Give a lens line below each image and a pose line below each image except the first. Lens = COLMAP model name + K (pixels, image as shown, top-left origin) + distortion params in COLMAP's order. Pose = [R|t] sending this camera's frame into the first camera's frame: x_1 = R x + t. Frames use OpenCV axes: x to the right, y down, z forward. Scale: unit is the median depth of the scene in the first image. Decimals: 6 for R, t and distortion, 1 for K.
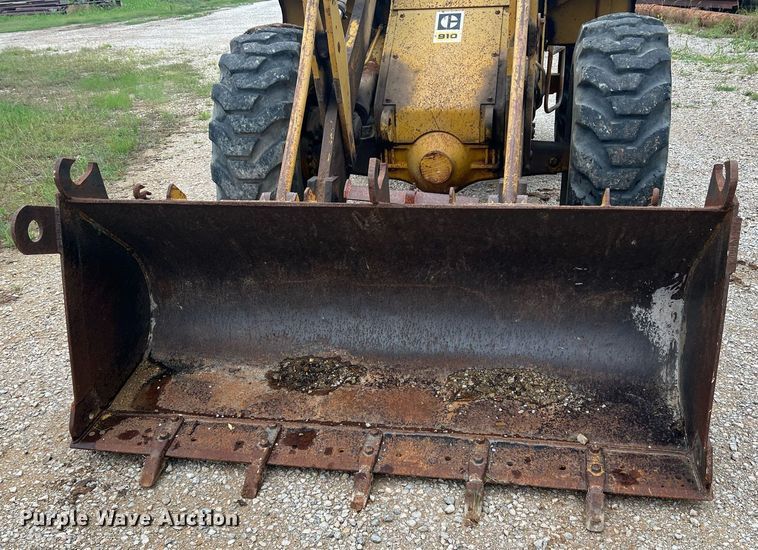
lens RADIAL K [[707.9, 0, 400.2], [0, 707.9, 368.1], [0, 0, 1]] dist [0.127073, -0.252771]
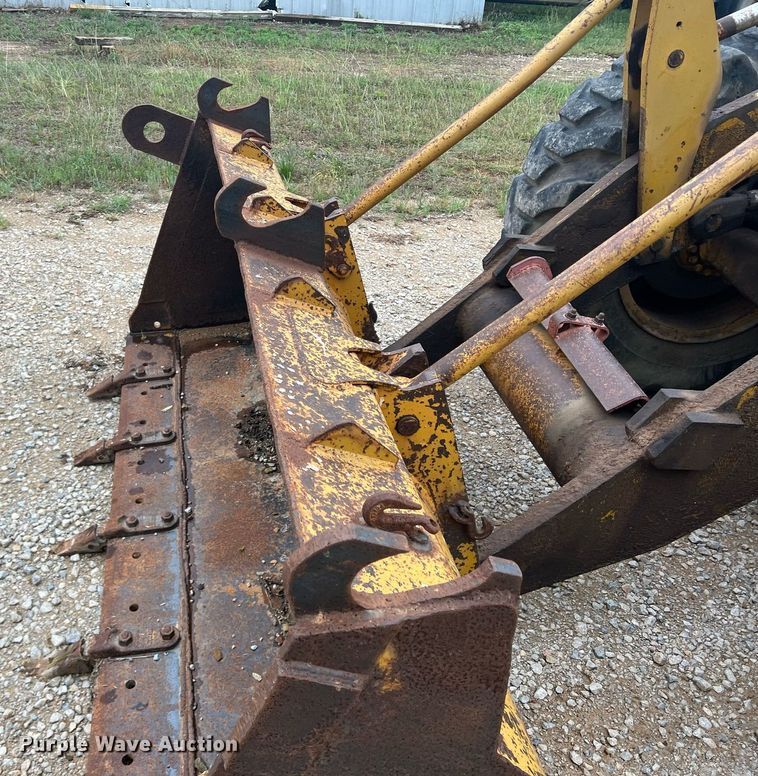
lens RADIAL K [[781.0, 0, 262.1], [0, 781.0, 374.7], [0, 0, 1]] dist [0.064196, -0.077141]
pose [[0.279805, 0.543526, -0.791384, 0.517520], [-0.538871, 0.771127, 0.339088, -0.328887], [0.794561, 0.331576, 0.508656, 0.569870]]
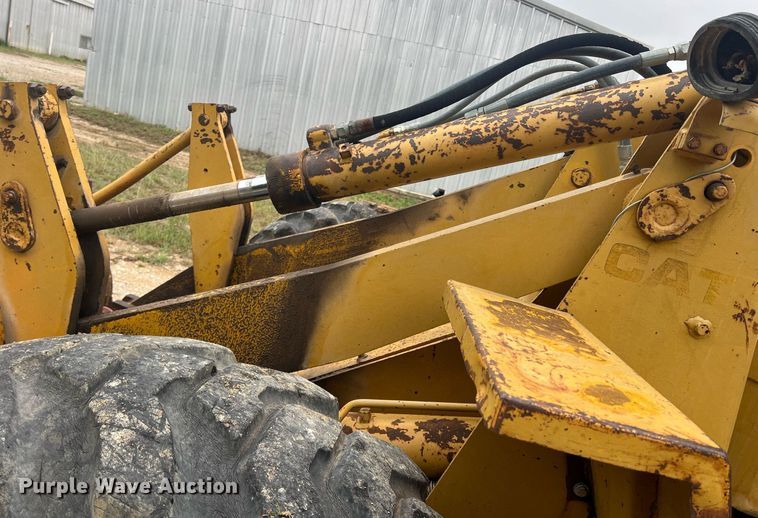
lens RADIAL K [[571.9, 0, 376.7], [0, 571.9, 234.5], [0, 0, 1]] dist [0.024980, -0.005439]
pose [[-0.011179, 0.256069, -0.966594, 0.627164], [-0.700845, 0.687479, 0.190231, -0.763843], [0.713226, 0.679559, 0.171780, 1.198689]]
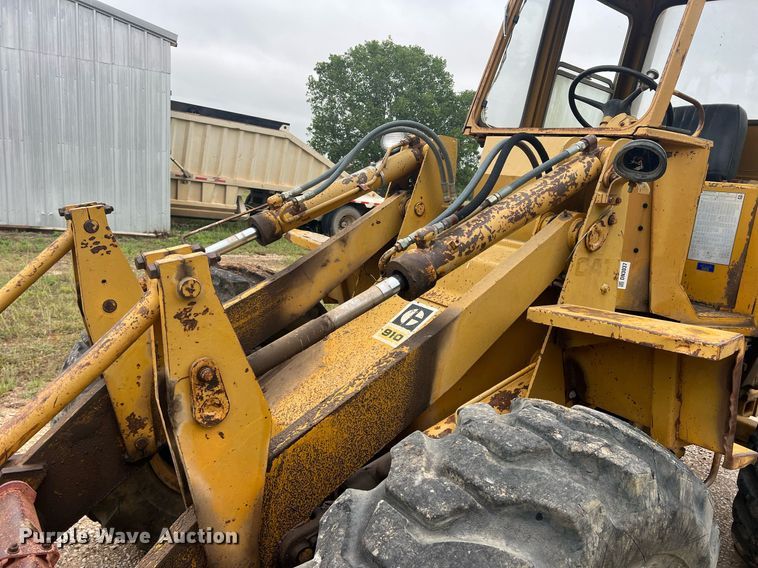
lens RADIAL K [[570.1, 0, 379.0], [0, 570.1, 284.0], [0, 0, 1]] dist [0.057615, -0.068982]
pose [[0.726080, 0.244661, -0.642611, 0.540439], [-0.463483, 0.864485, -0.194549, -0.542950], [0.507929, 0.439098, 0.741081, 0.792411]]
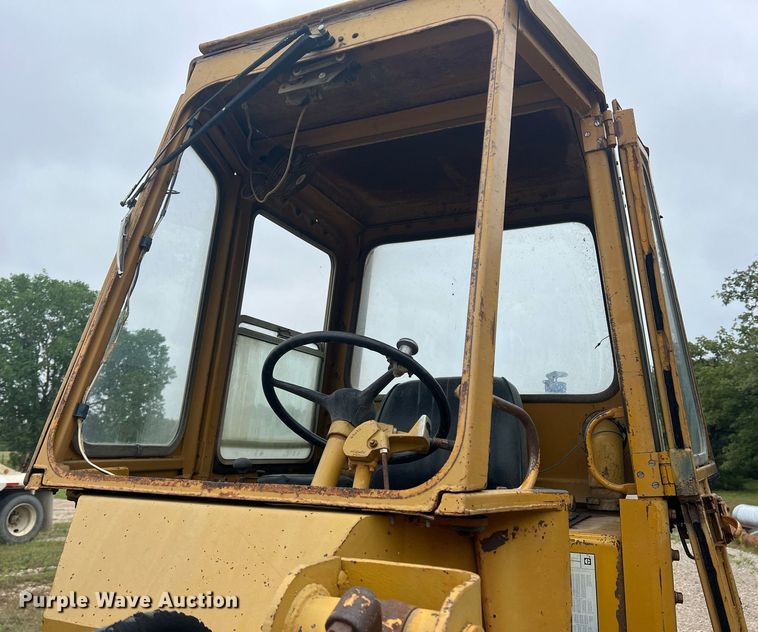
lens RADIAL K [[633.8, 0, 370.9], [0, 633.8, 317.5], [0, 0, 1]] dist [0.040898, -0.010655]
pose [[0.962288, 0.014454, -0.271647, 0.313922], [-0.189944, 0.750551, -0.632926, -0.862477], [0.194737, 0.660655, 0.724992, 1.110723]]
